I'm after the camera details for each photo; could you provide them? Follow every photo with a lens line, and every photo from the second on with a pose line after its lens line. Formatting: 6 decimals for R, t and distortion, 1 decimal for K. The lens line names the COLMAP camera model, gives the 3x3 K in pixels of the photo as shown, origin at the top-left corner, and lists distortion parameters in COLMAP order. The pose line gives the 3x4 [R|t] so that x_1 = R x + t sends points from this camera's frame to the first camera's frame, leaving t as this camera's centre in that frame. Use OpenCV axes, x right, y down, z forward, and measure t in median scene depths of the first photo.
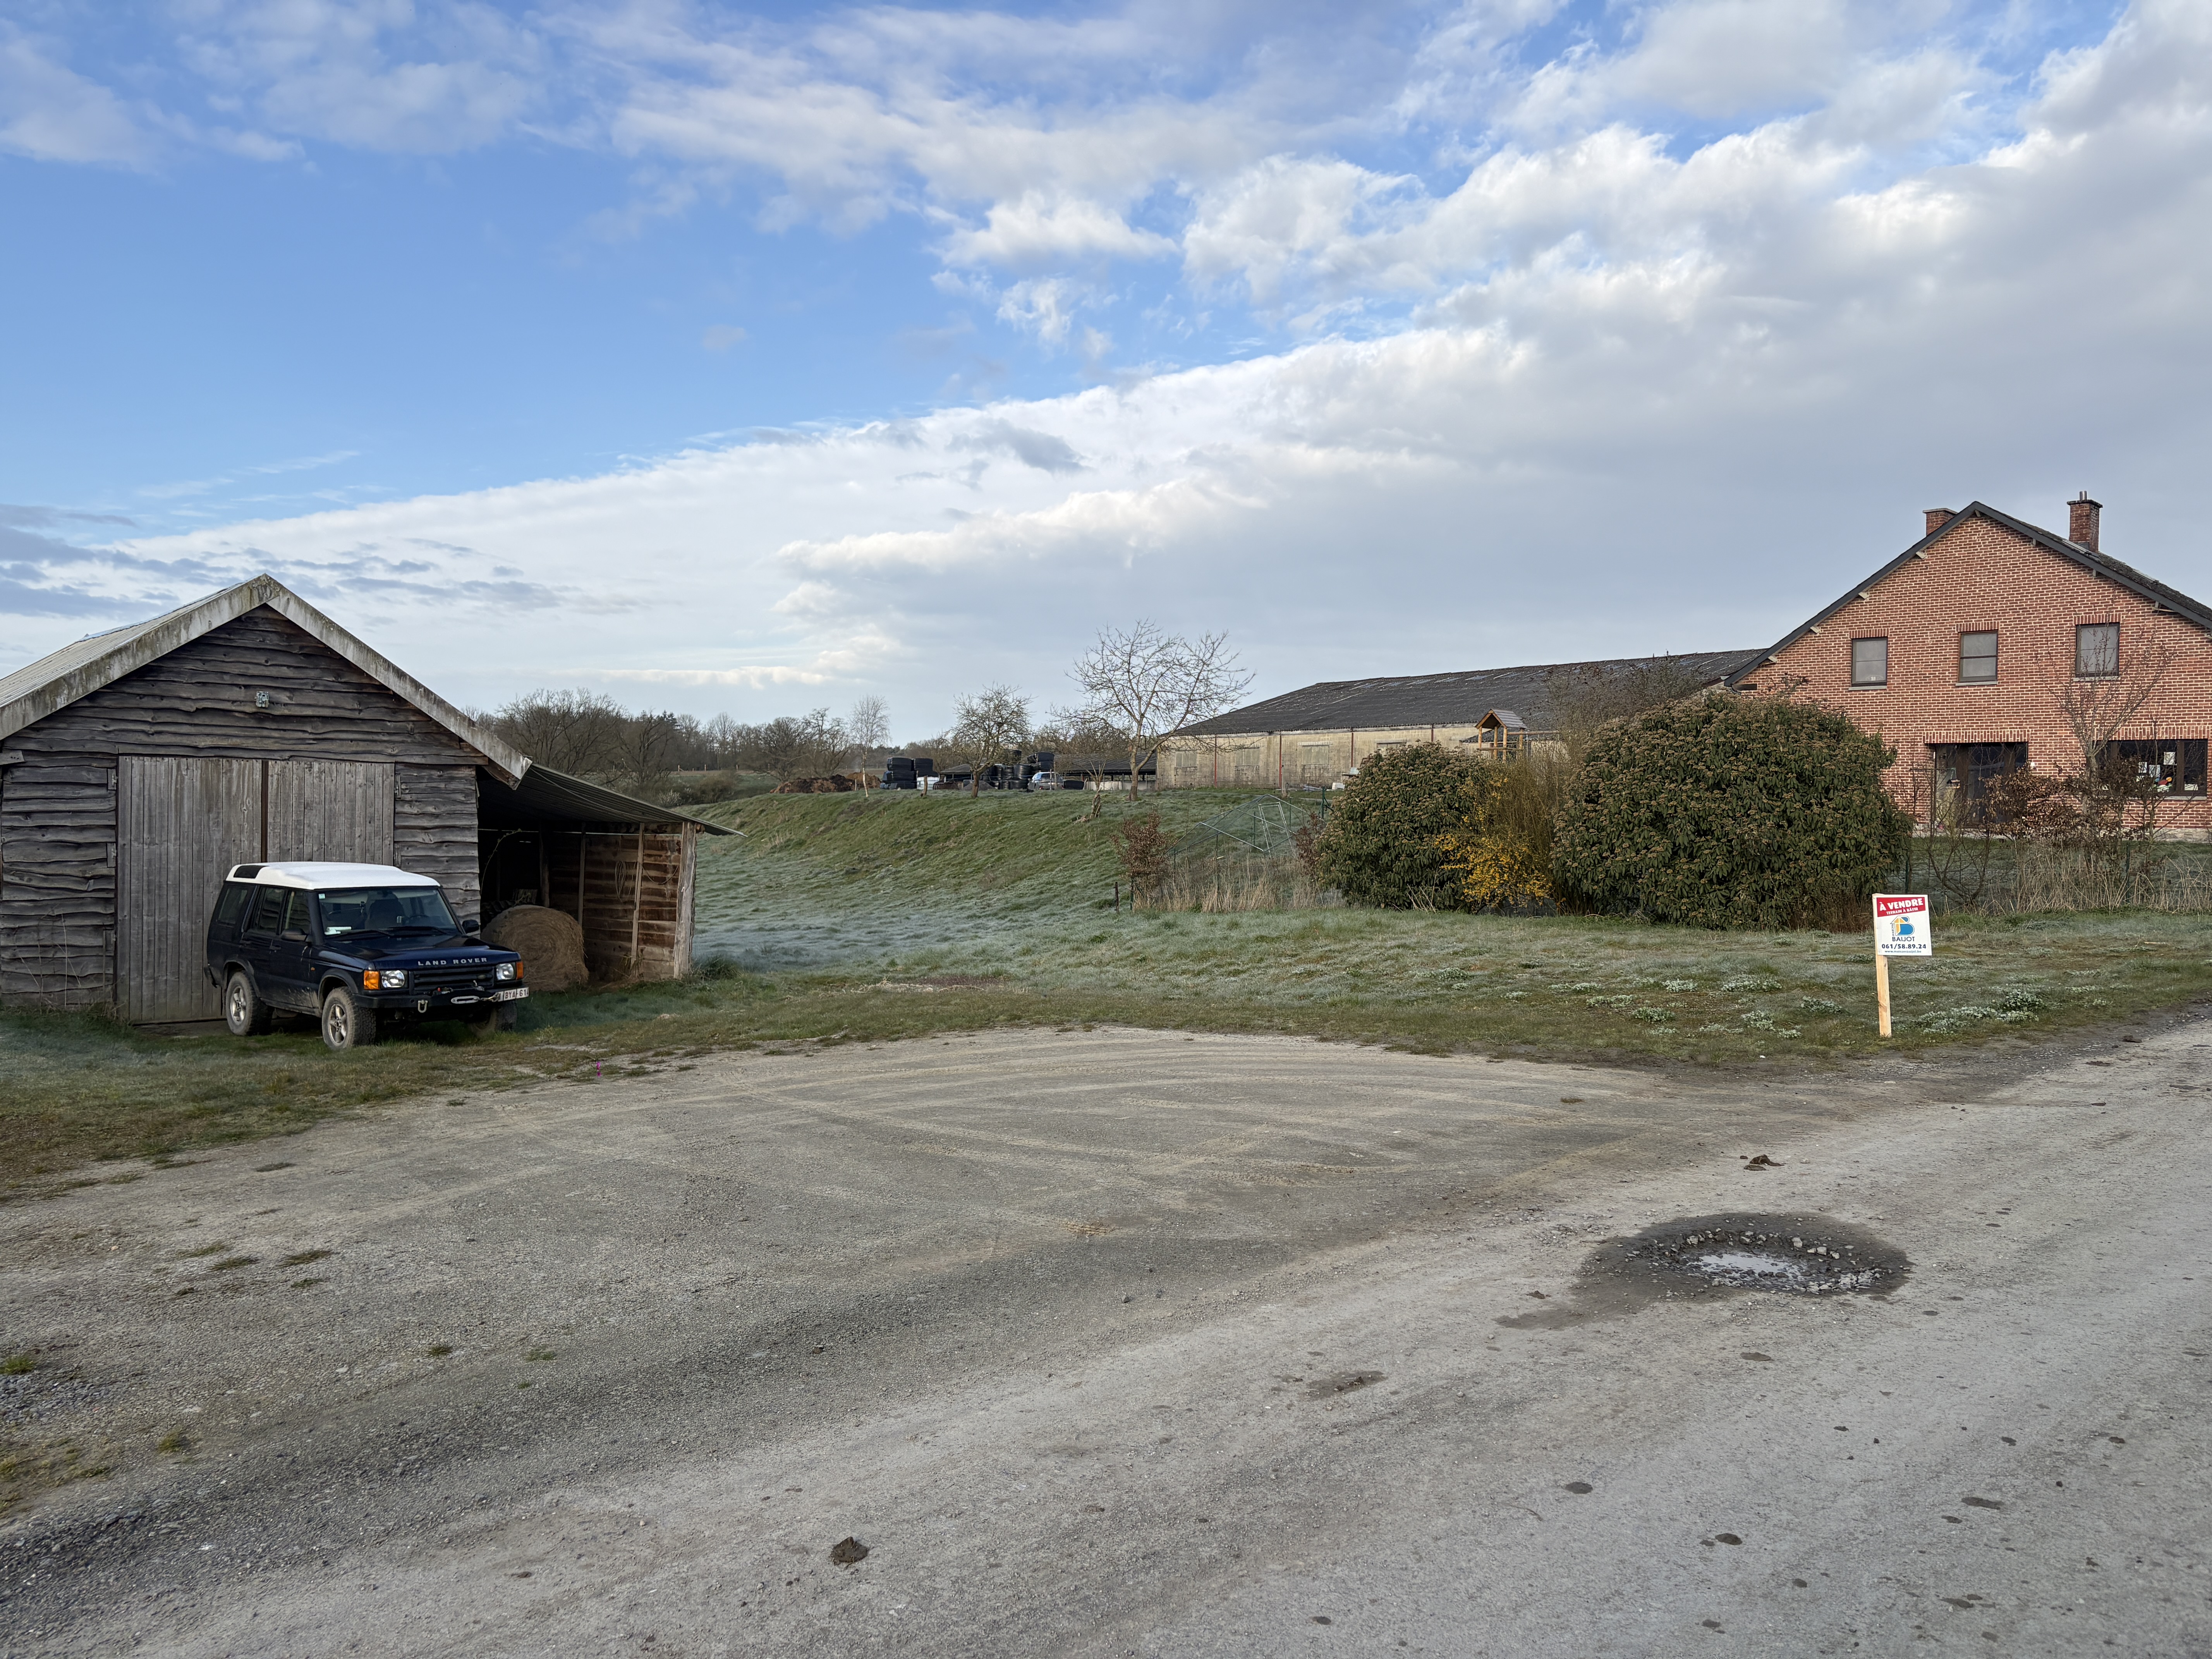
lens RADIAL K [[1677.3, 0, 1119.8], [0, 1677.3, 819.8], [0, 0, 1]] dist [0.036109, -0.010672]
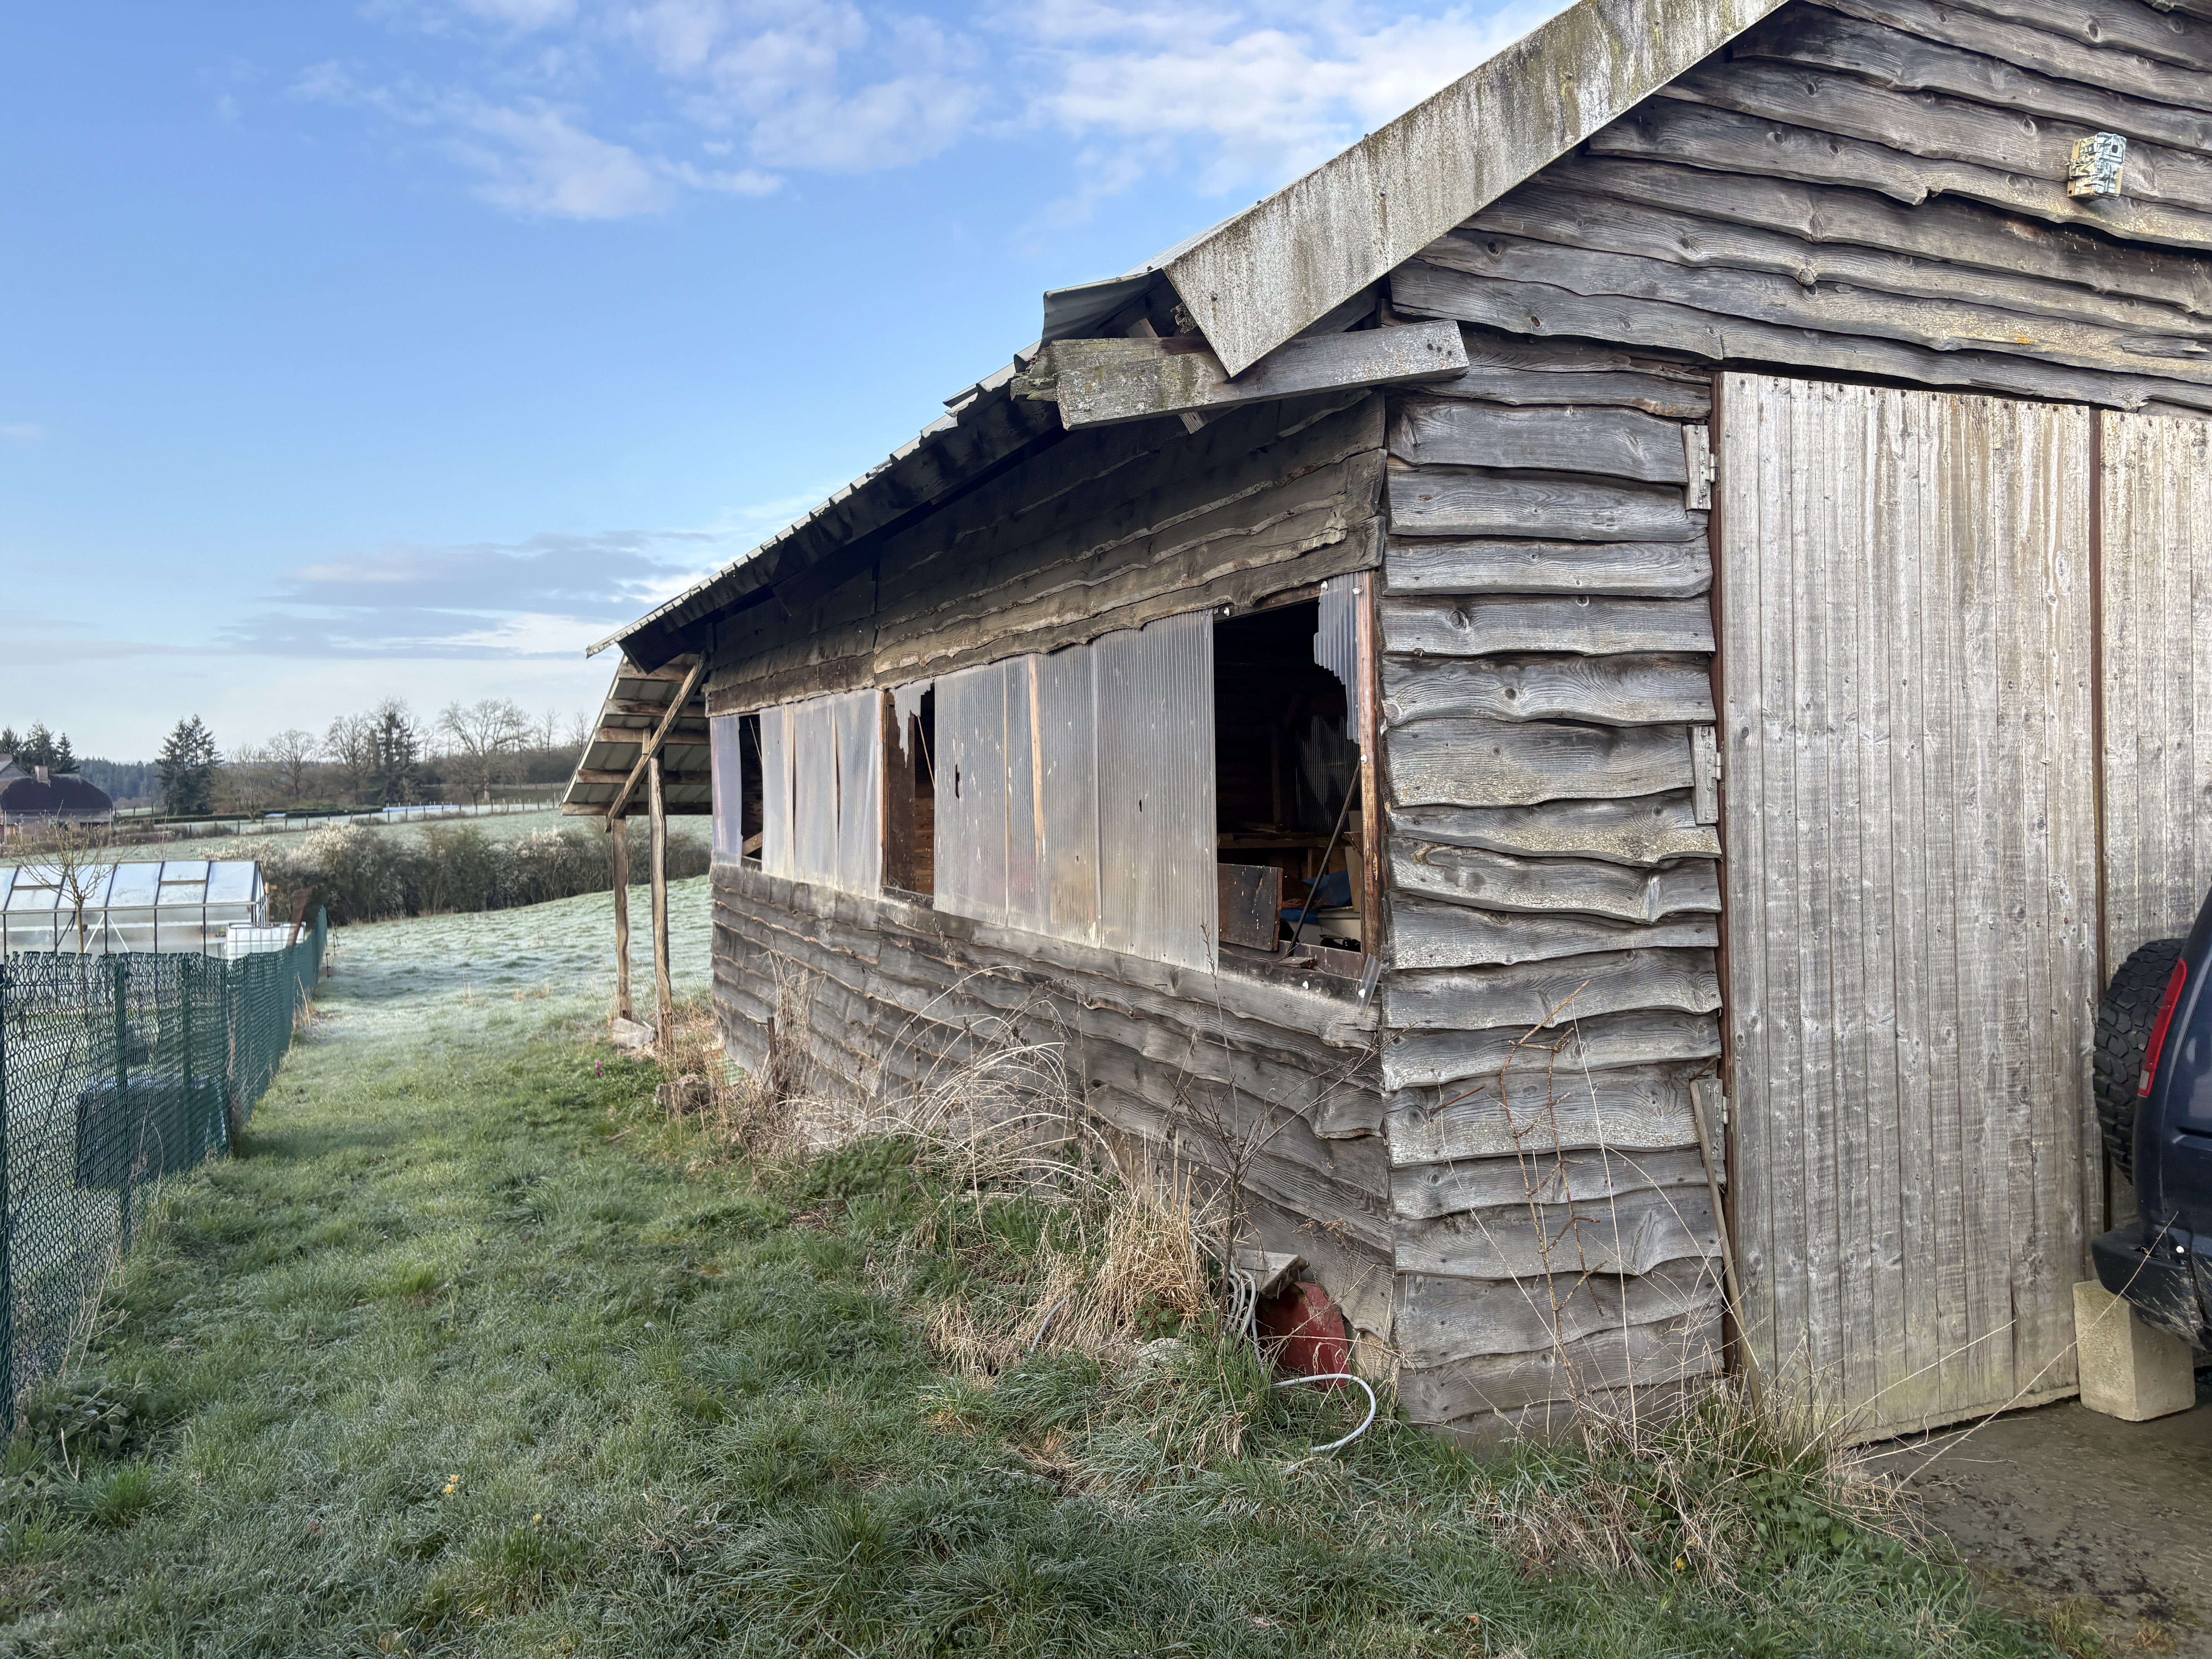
lens RADIAL K [[1661.8, 0, 1131.5], [0, 1661.8, 814.5], [0, 0, 1]] dist [0.061920, -0.080231]
pose [[0.953185, -0.020311, -0.301704, -0.571981], [0.025669, 0.999575, 0.013807, 0.020076], [0.301296, -0.020905, 0.953302, 0.708055]]
